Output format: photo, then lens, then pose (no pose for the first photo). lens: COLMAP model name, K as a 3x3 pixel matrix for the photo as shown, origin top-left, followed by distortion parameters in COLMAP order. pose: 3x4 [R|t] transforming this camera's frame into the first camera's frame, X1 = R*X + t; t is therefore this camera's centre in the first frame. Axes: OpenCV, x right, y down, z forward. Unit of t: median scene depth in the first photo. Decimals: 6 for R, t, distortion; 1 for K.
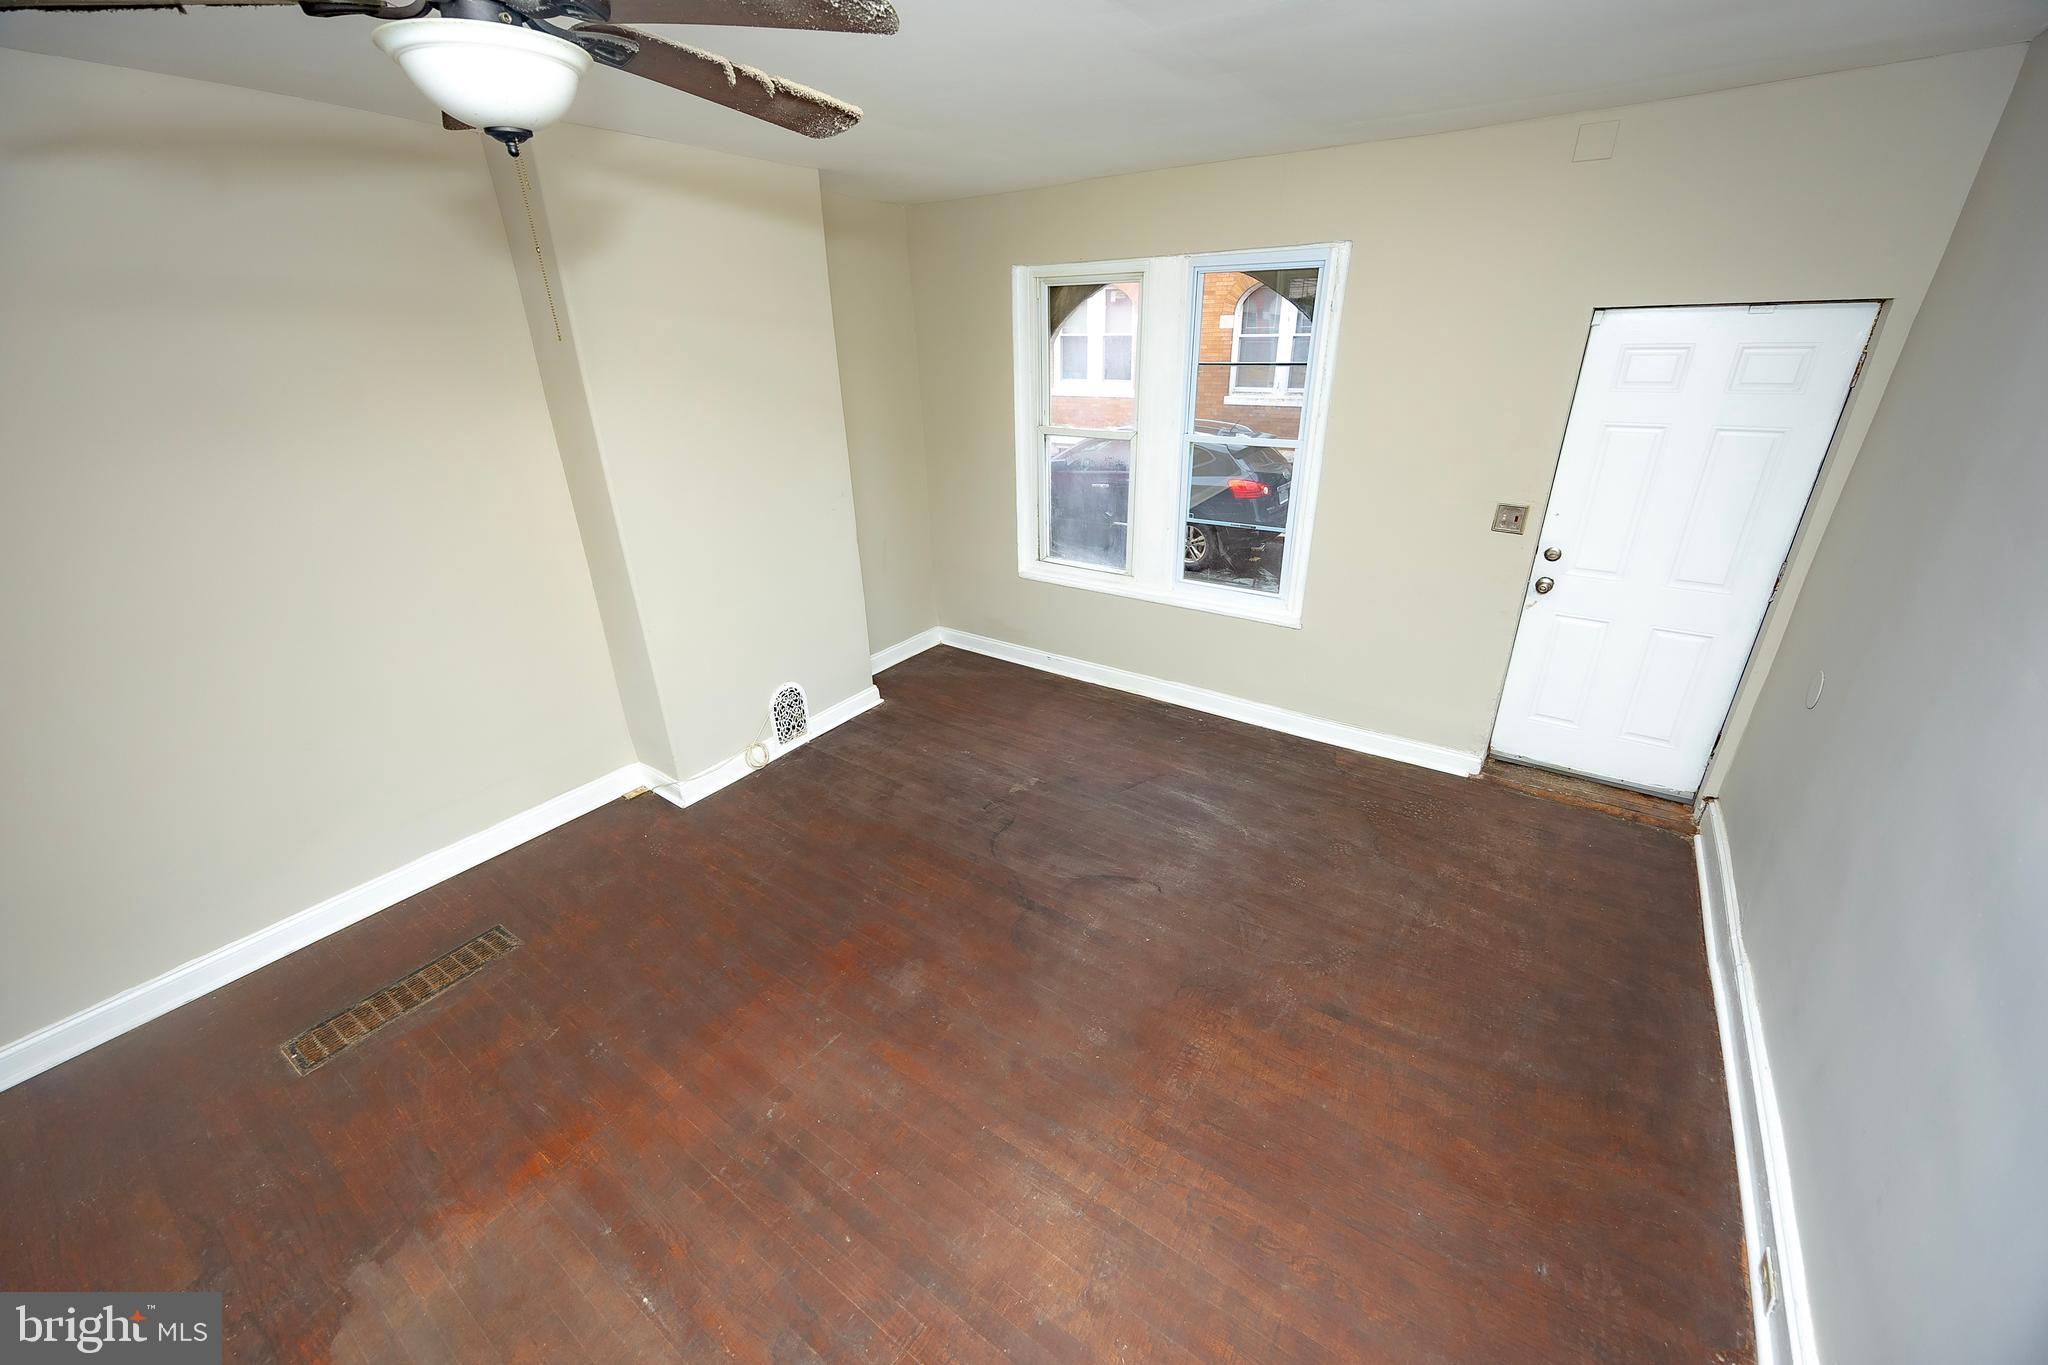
lens RADIAL K [[767.2, 0, 1032.0], [0, 767.2, 682.1], [0, 0, 1]] dist [0.000505, 0.000018]
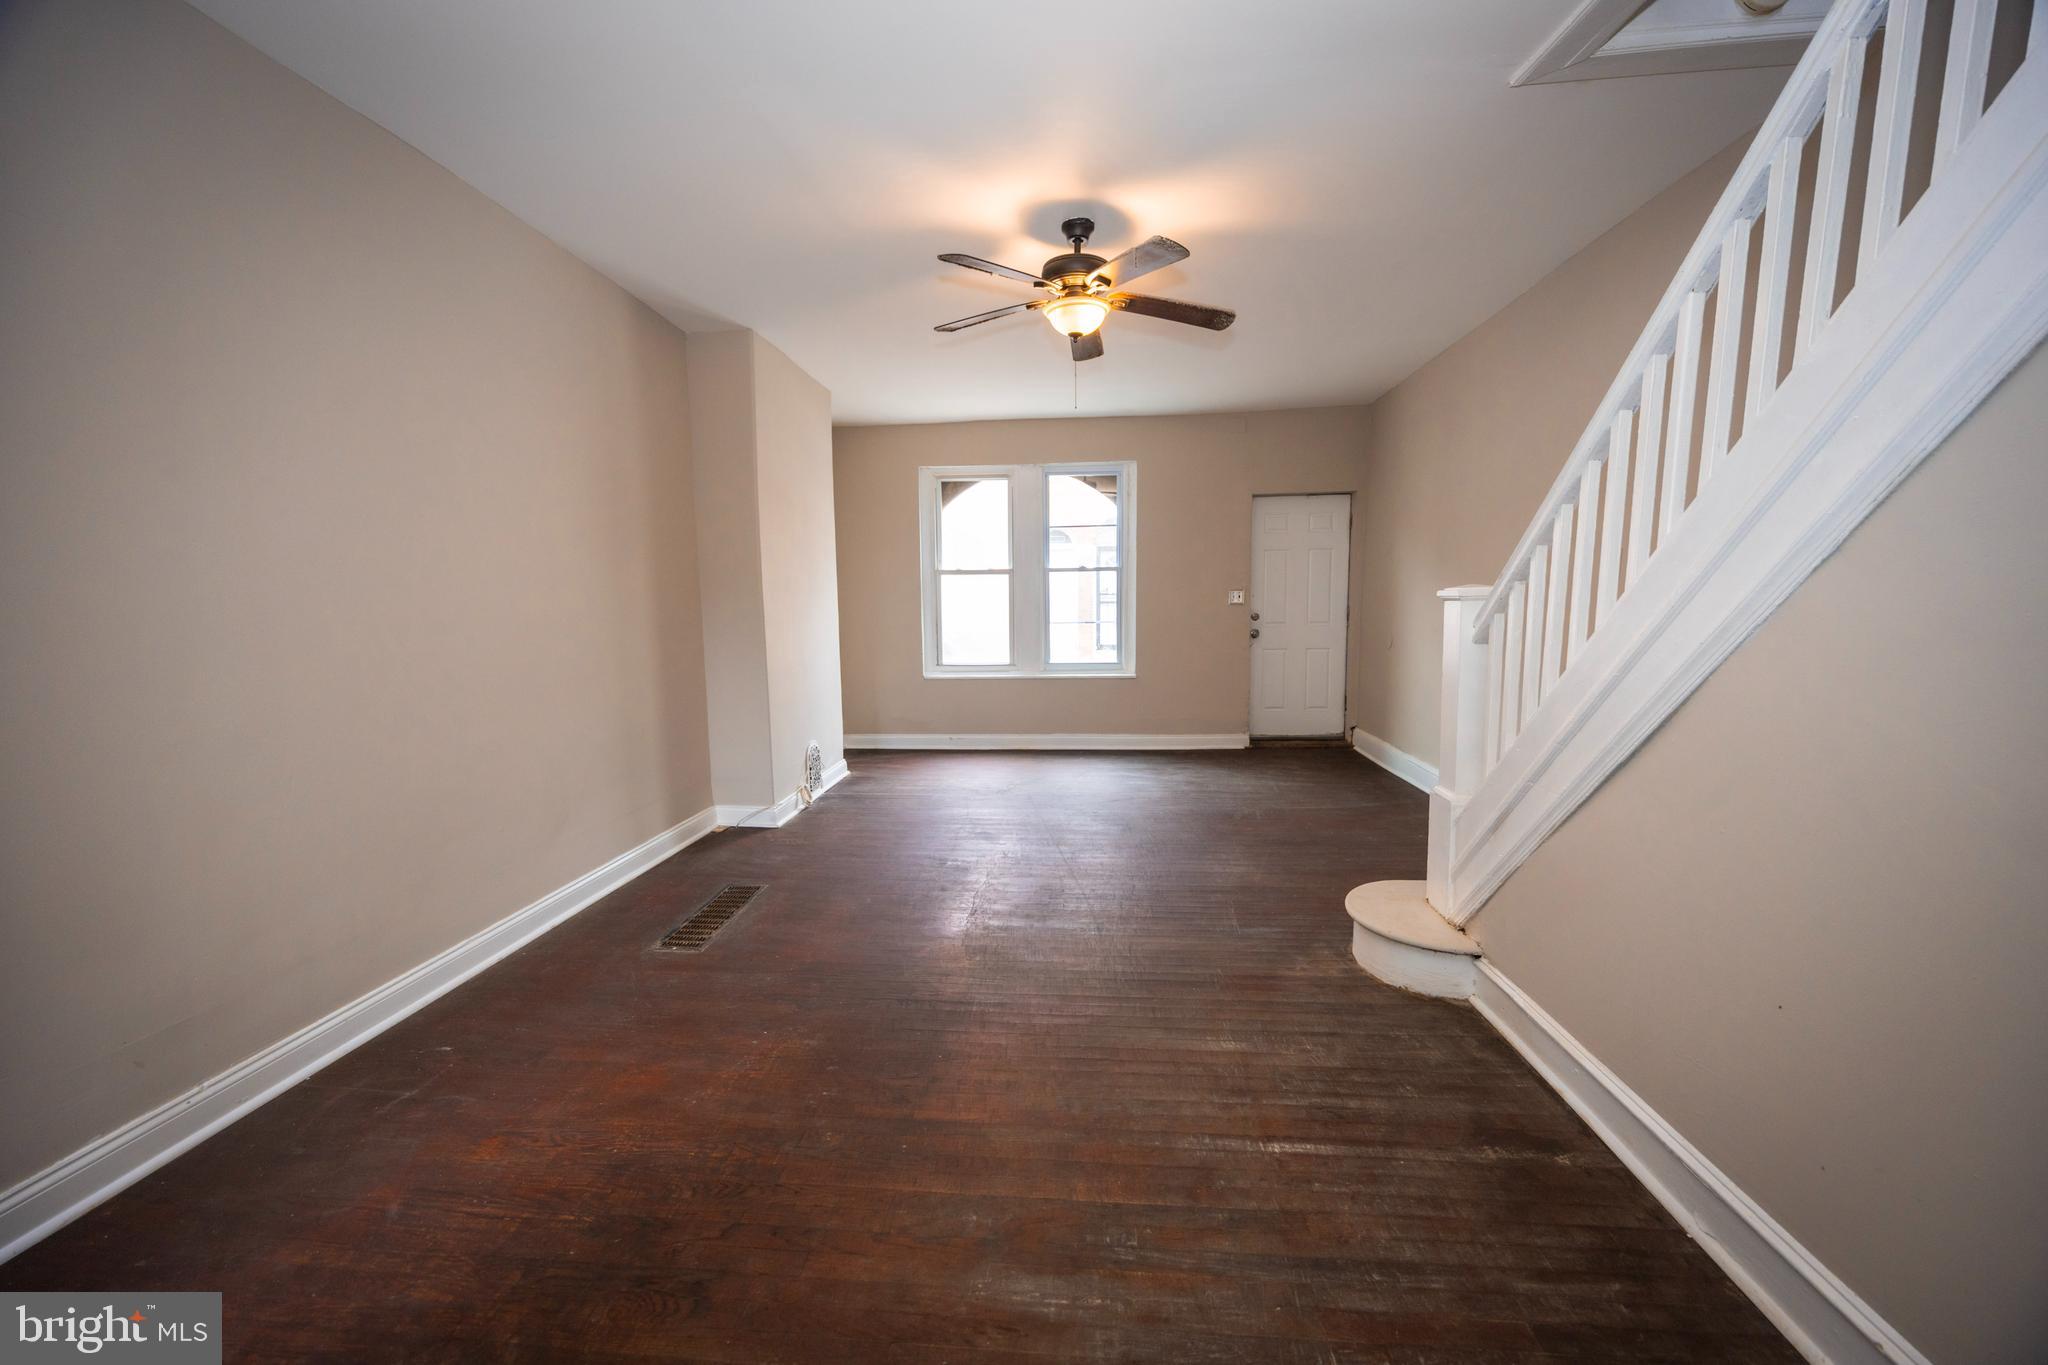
lens RADIAL K [[767.2, 0, 1032.0], [0, 767.2, 682.1], [0, 0, 1]] dist [0.000505, 0.000018]
pose [[0.857559, -0.044608, 0.512448, -0.624323], [0.210321, 0.939559, -0.270175, 0.309172], [-0.469423, 0.339470, 0.815109, -0.181762]]
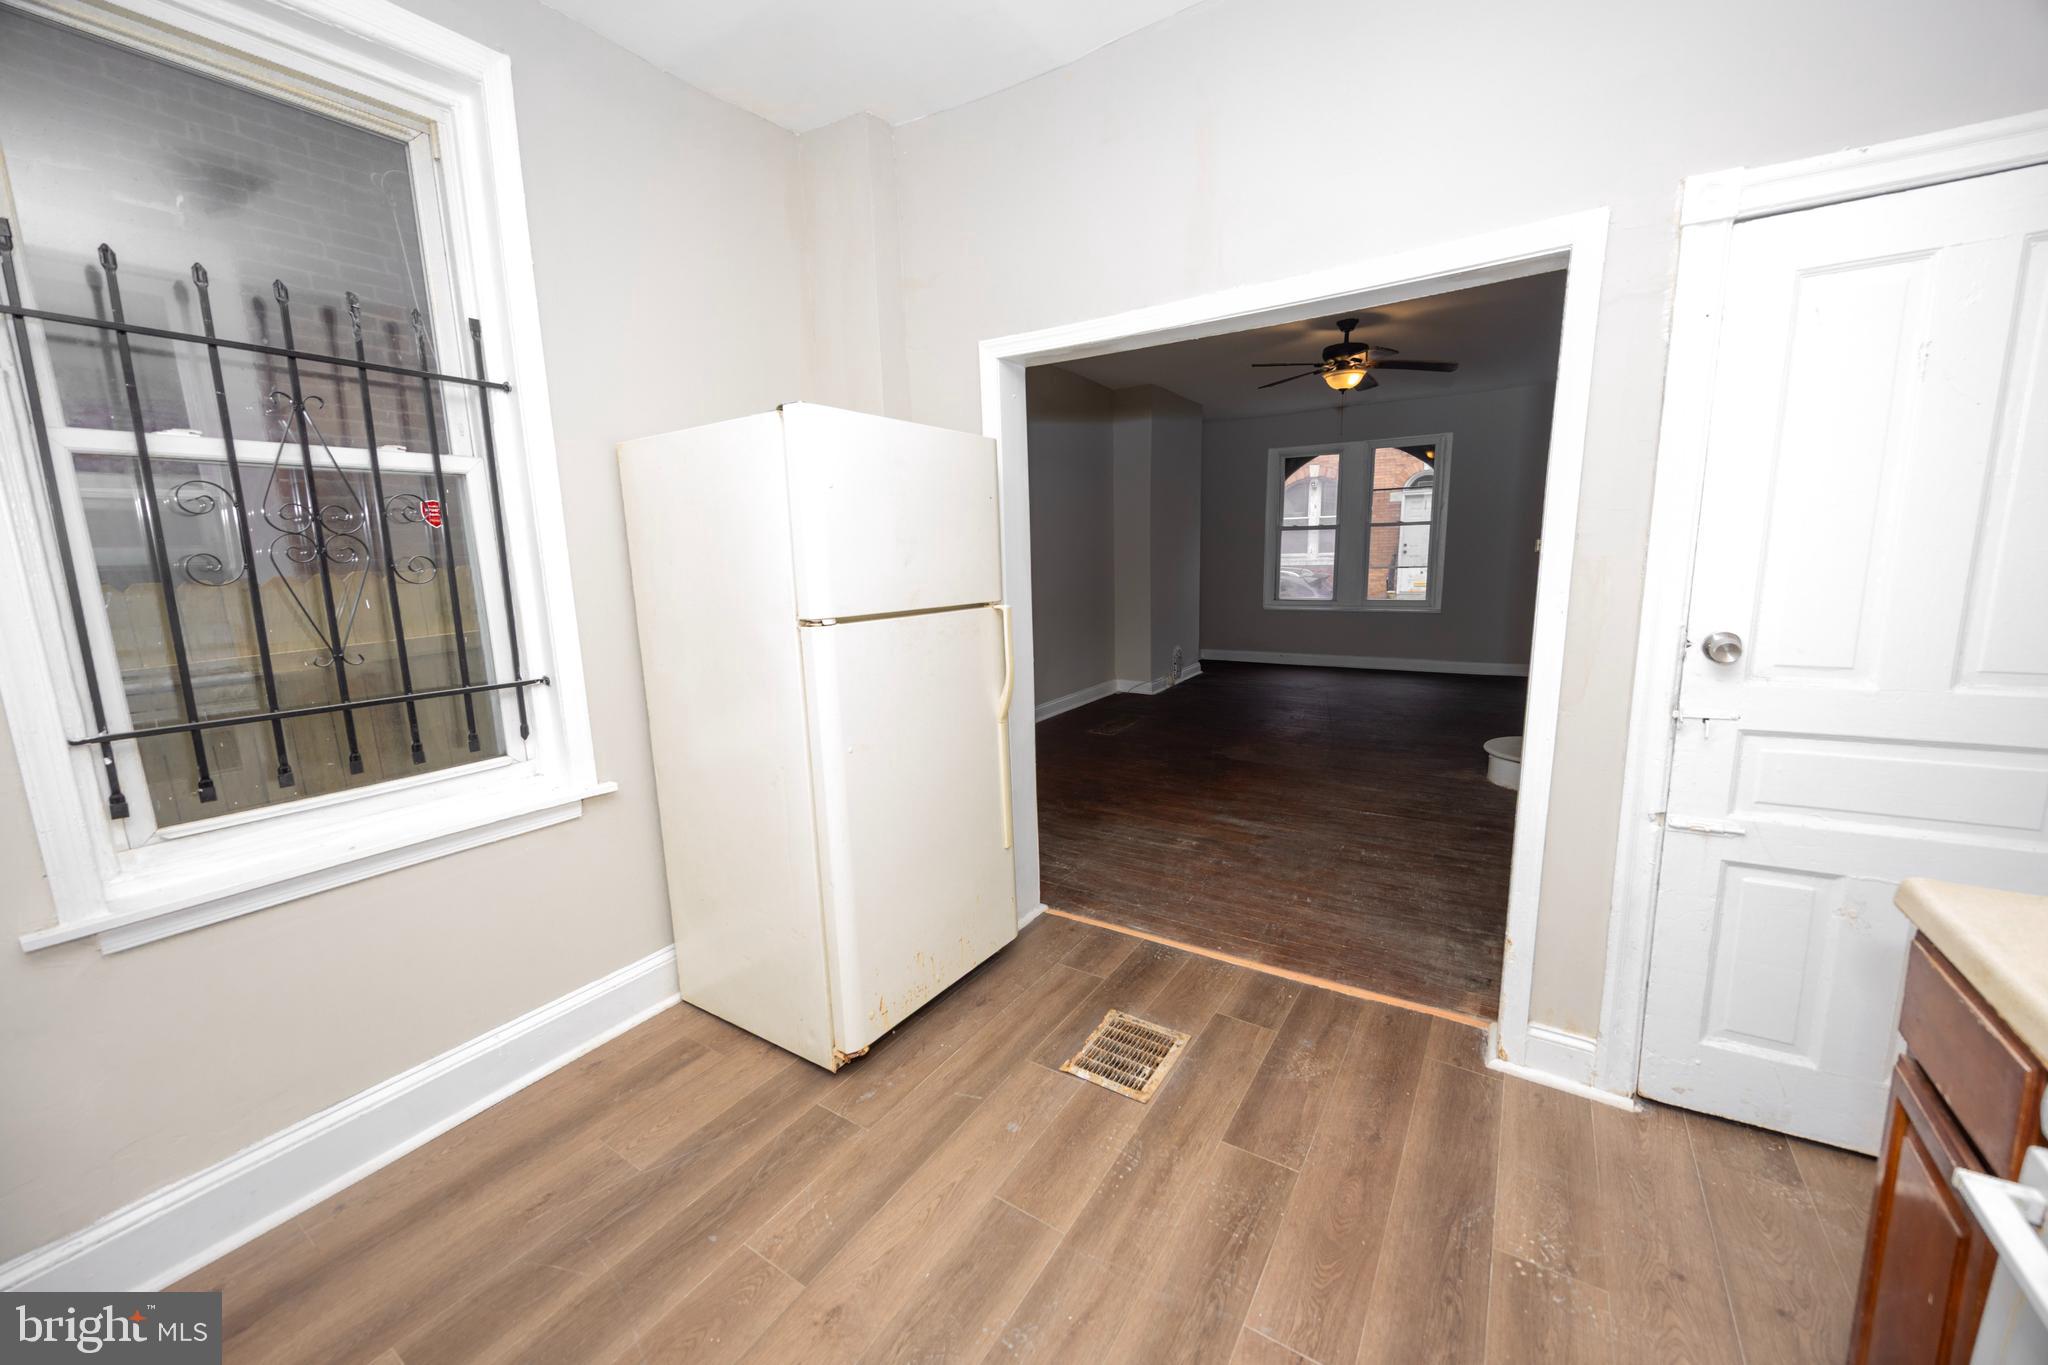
lens RADIAL K [[767.2, 0, 1032.0], [0, 767.2, 682.1], [0, 0, 1]] dist [0.000505, 0.000018]
pose [[0.998388, -0.011582, 0.055556, -0.755157], [0.025630, 0.965451, -0.259322, 0.548500], [-0.050633, 0.260328, 0.964192, -0.731356]]
